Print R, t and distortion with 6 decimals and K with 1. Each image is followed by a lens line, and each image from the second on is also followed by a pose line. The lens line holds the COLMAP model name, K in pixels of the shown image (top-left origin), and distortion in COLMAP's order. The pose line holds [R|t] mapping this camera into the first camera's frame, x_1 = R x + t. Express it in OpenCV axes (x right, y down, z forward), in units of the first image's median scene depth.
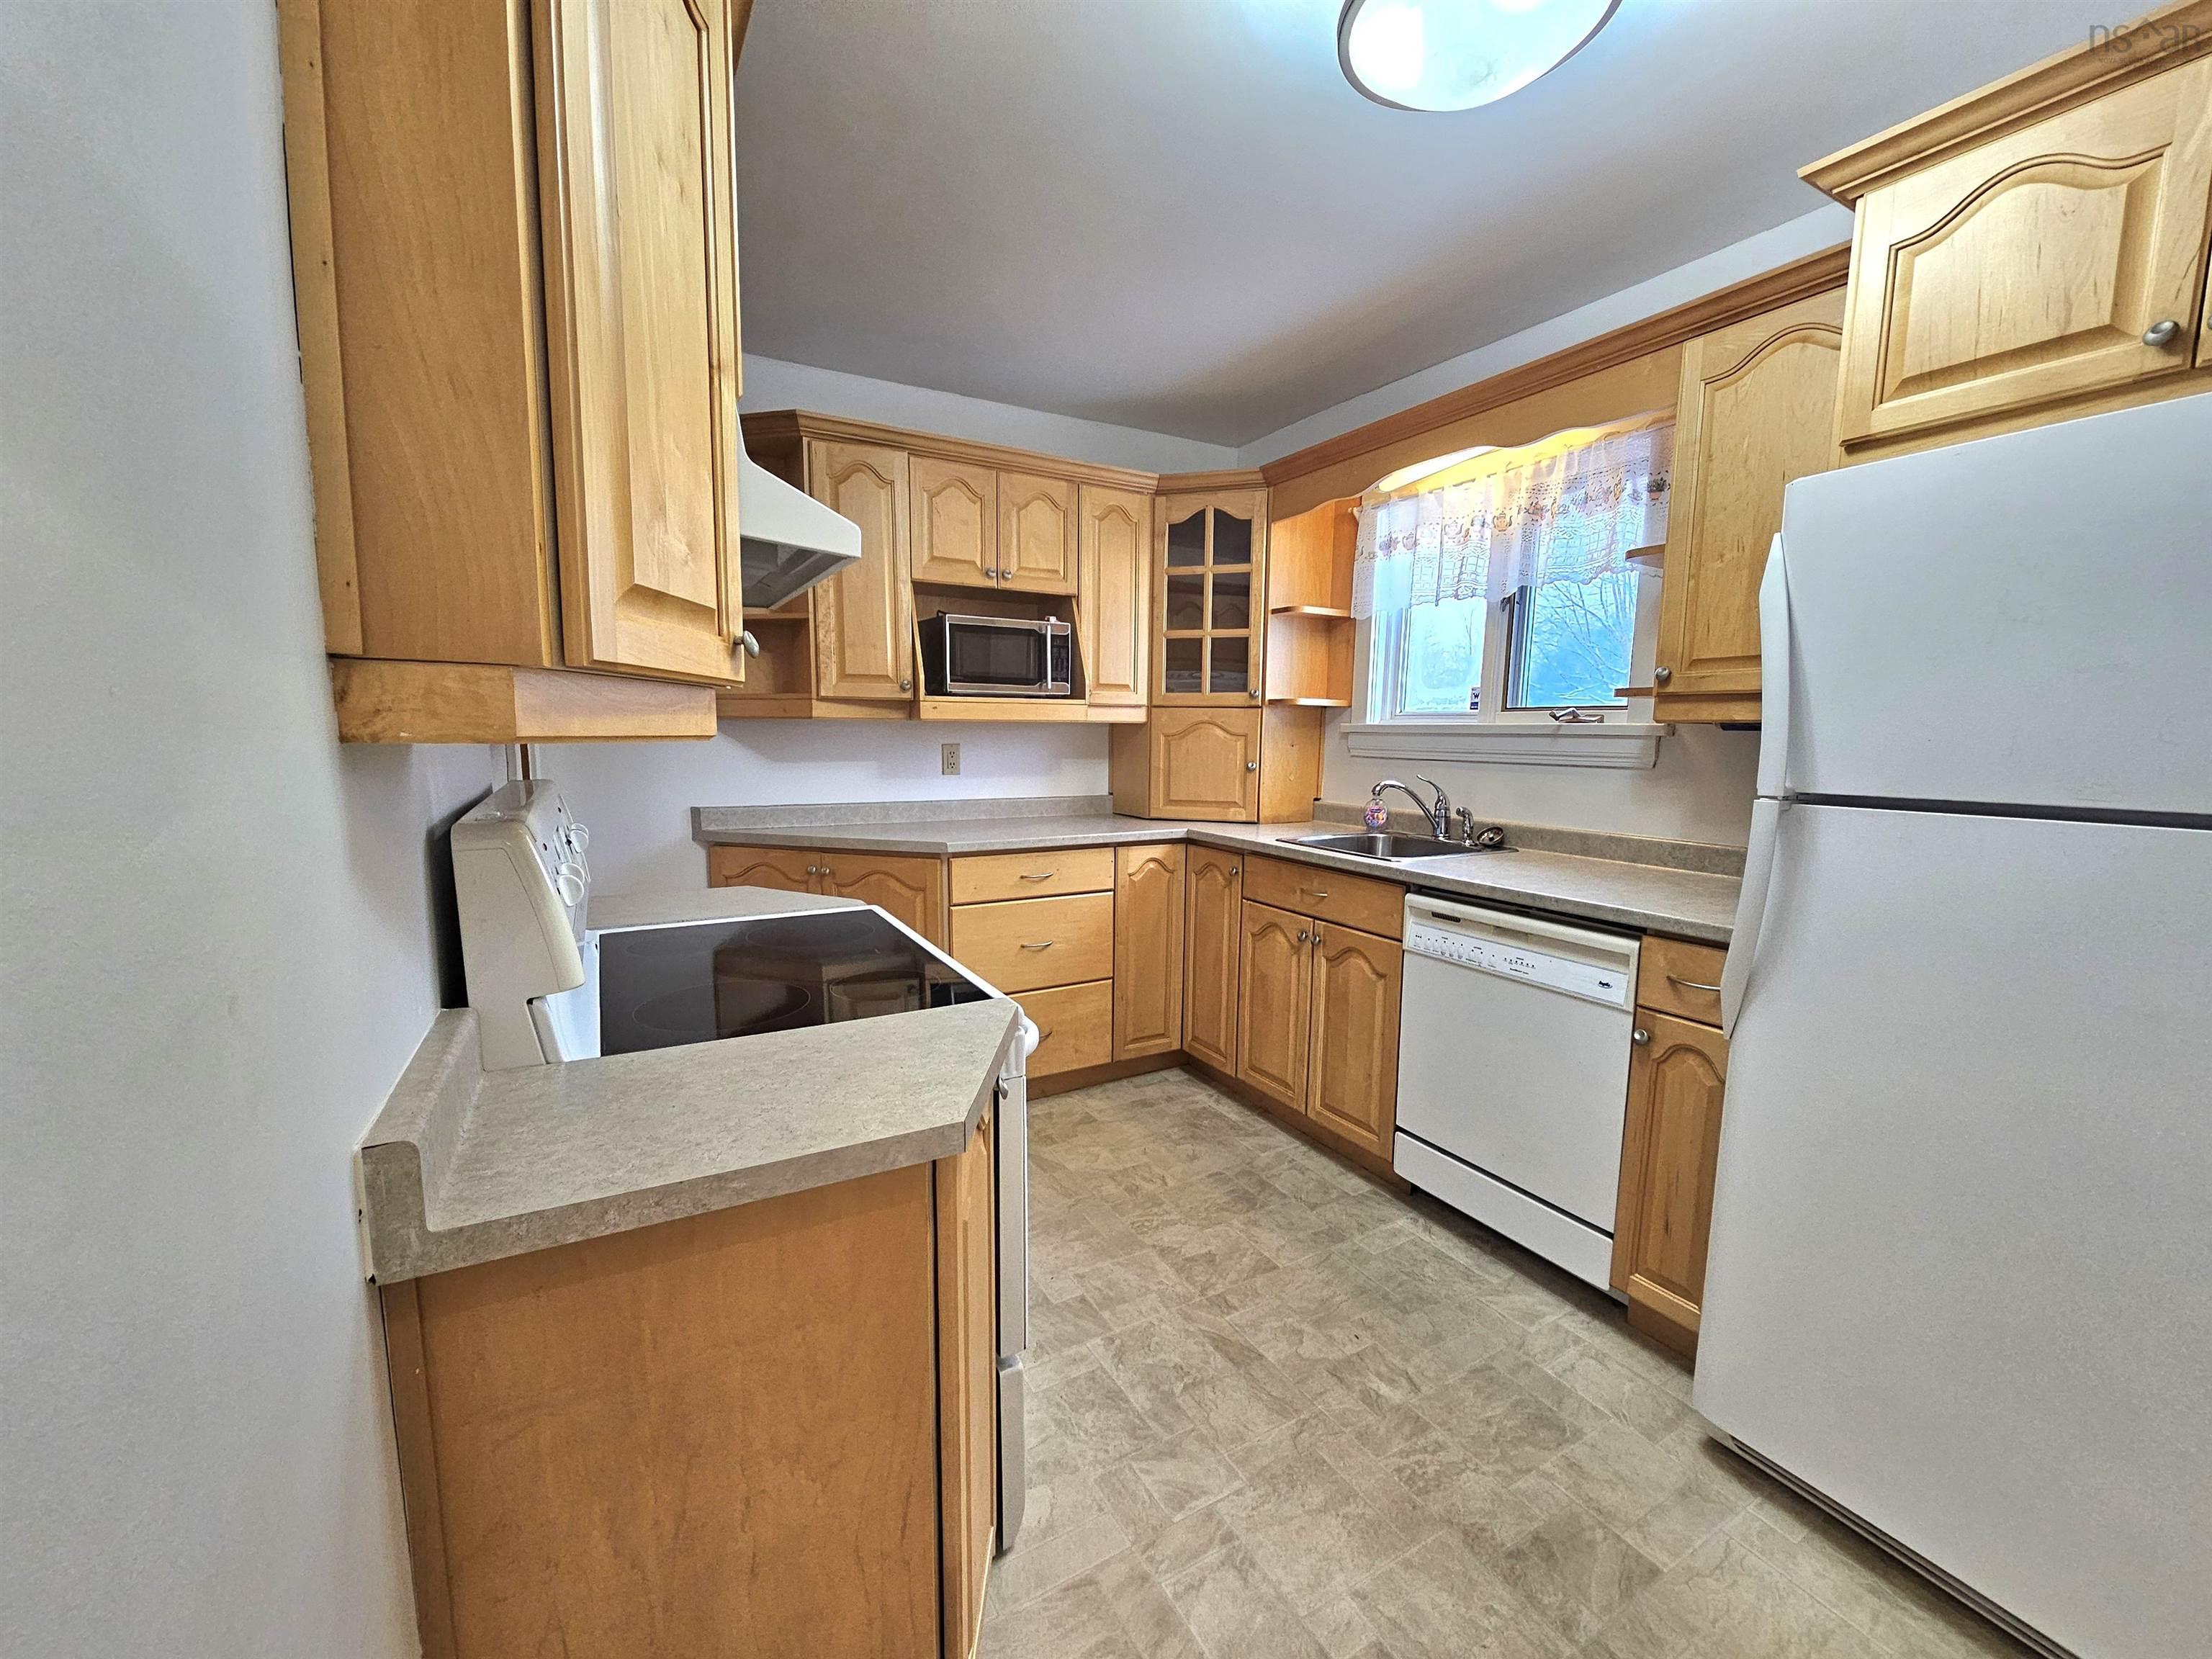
lens RADIAL K [[905.2, 0, 1126.2], [0, 905.2, 841.8], [0, 0, 1]] dist [-0.000183, 0.000273]
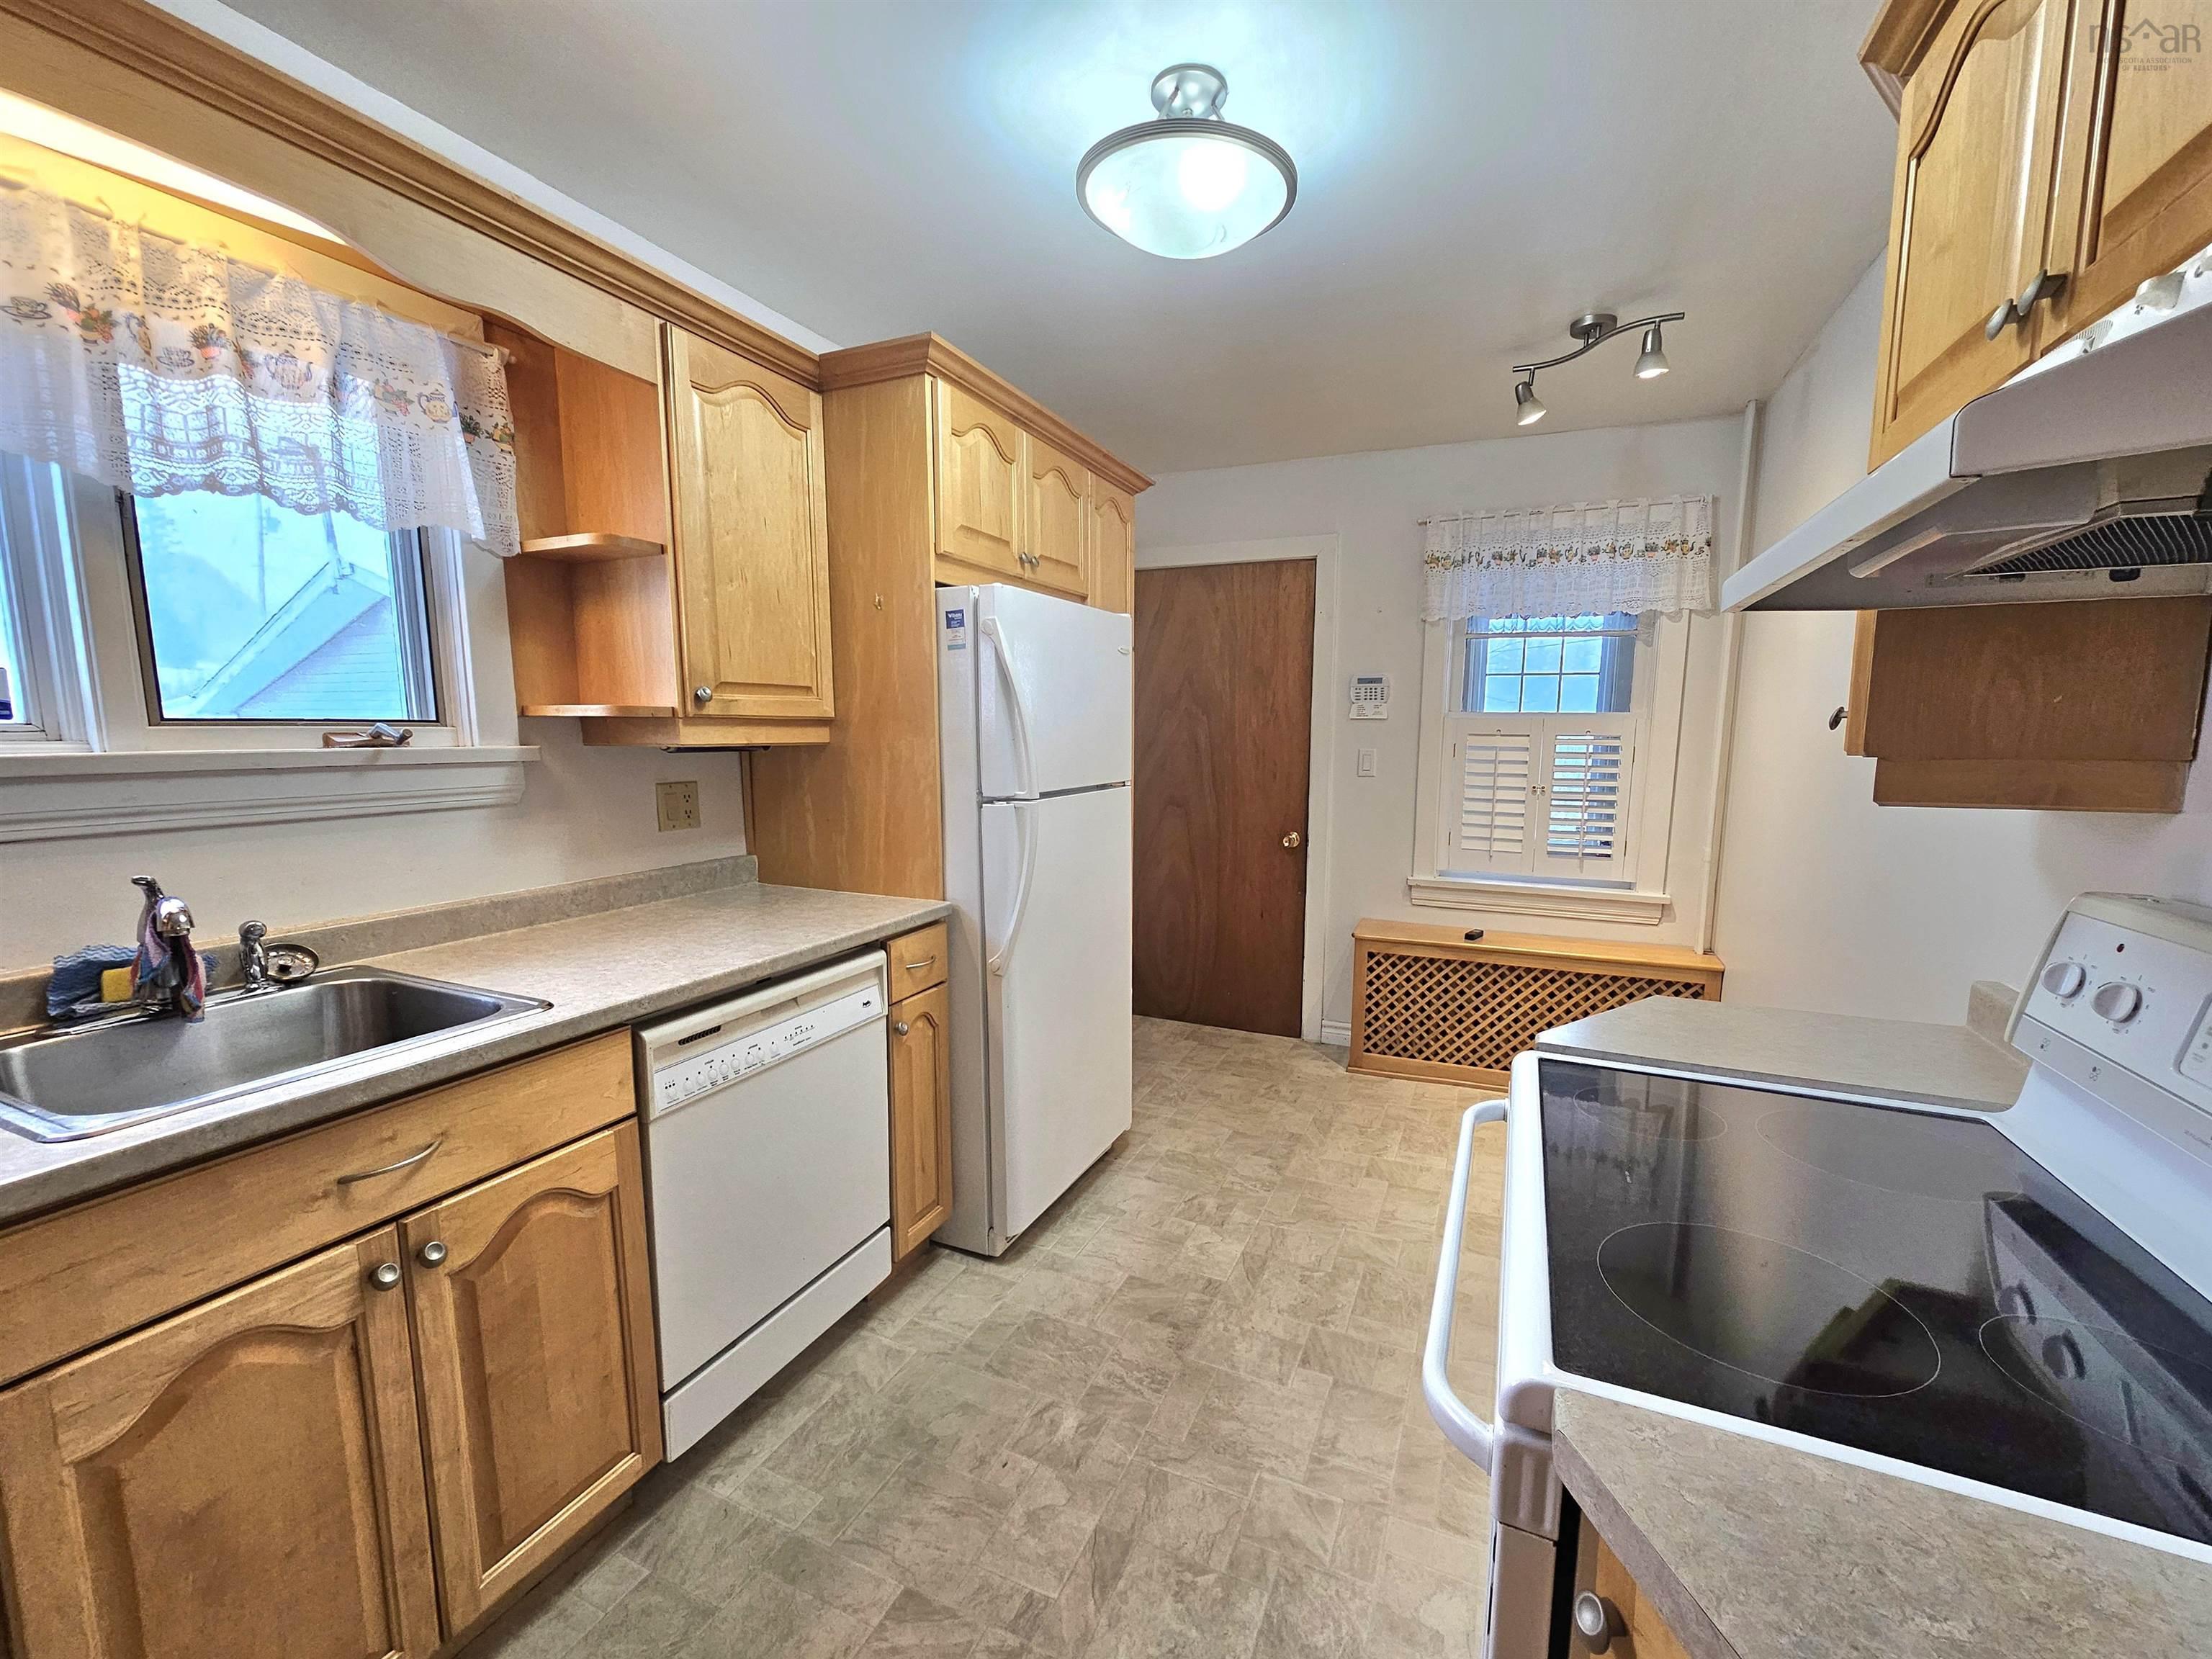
lens RADIAL K [[905.2, 0, 1126.2], [0, 905.2, 841.8], [0, 0, 1]] dist [-0.000183, 0.000273]
pose [[-0.590624, -0.116055, 0.798558, -0.424885], [0.088024, 0.974433, 0.206719, -0.198452], [-0.802131, 0.192385, -0.565308, 1.243357]]
